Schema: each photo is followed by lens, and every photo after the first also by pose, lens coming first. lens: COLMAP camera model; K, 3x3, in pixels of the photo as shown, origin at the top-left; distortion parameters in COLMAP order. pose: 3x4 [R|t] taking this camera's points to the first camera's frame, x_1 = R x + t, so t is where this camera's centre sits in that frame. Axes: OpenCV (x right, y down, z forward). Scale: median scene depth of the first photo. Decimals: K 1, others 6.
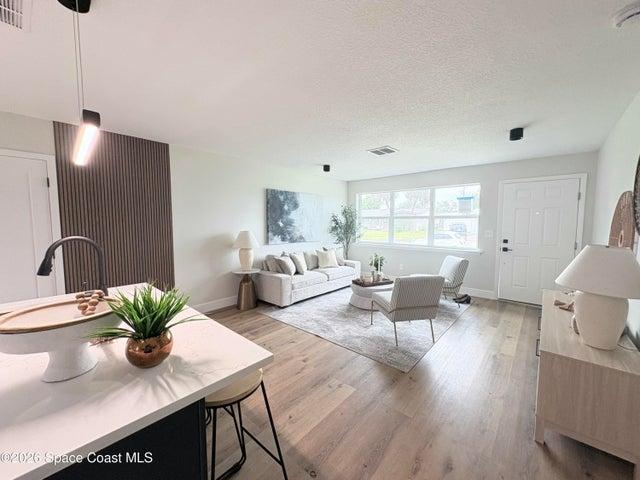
lens RADIAL K [[253.9, 0, 319.3], [0, 253.9, 239.3], [0, 0, 1]] dist [-0.000663, 0.000069]
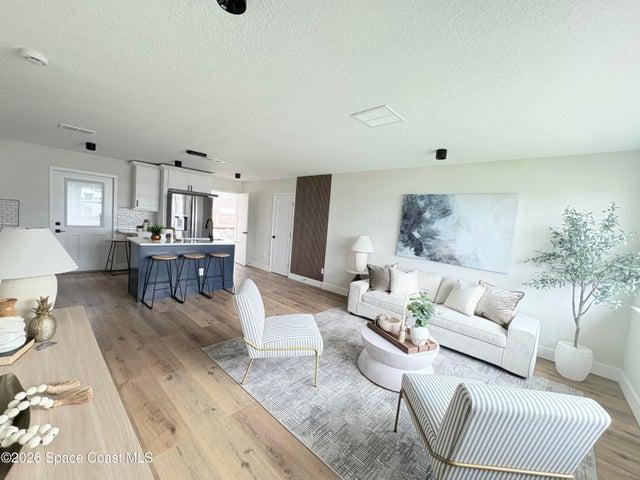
lens RADIAL K [[253.9, 0, 319.3], [0, 253.9, 239.3], [0, 0, 1]] dist [-0.000663, 0.000069]
pose [[-0.006044, 0.068687, -0.997620, 0.710318], [-0.153630, 0.985731, 0.068799, -0.055750], [0.988110, 0.153680, 0.004594, 0.712266]]
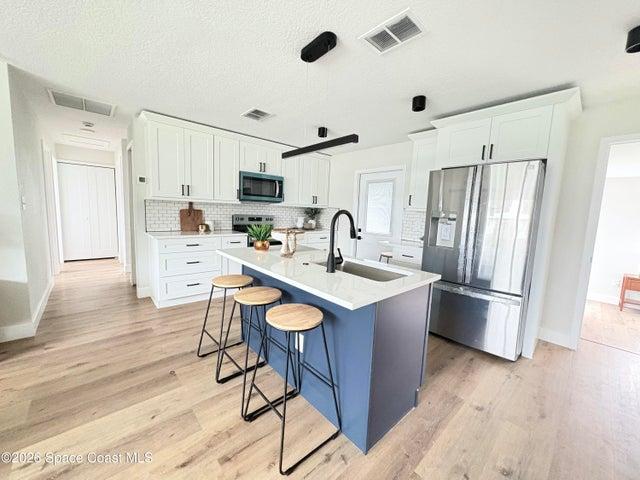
lens RADIAL K [[253.9, 0, 319.3], [0, 253.9, 239.3], [0, 0, 1]] dist [-0.000663, 0.000069]
pose [[-0.993461, -0.055463, 0.099792, -0.279457], [-0.036198, 0.981993, 0.185419, -0.026991], [-0.108279, 0.180595, -0.977579, 0.641459]]
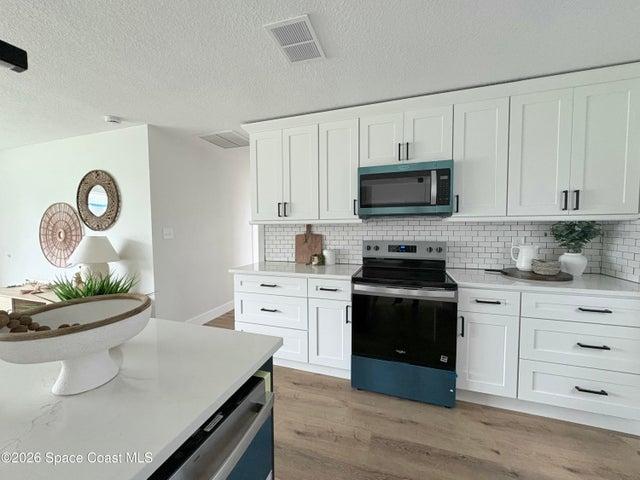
lens RADIAL K [[253.9, 0, 319.3], [0, 253.9, 239.3], [0, 0, 1]] dist [-0.000663, 0.000069]
pose [[-0.398702, -0.046857, 0.915883, -0.351708], [0.073898, 0.993805, 0.083012, 0.007530], [-0.914098, 0.100779, -0.392769, 0.098314]]
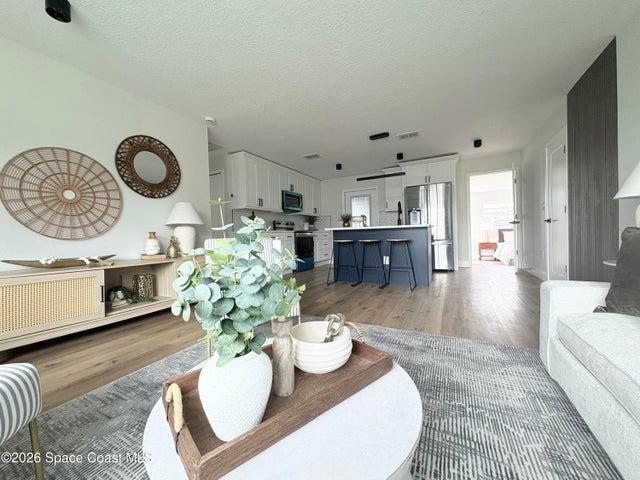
lens RADIAL K [[253.9, 0, 319.3], [0, 253.9, 239.3], [0, 0, 1]] dist [-0.000663, 0.000069]
pose [[-0.968424, 0.029983, -0.247498, 0.209244], [0.008773, 0.996225, 0.086359, 0.049260], [0.249153, 0.081460, -0.965032, 1.066447]]
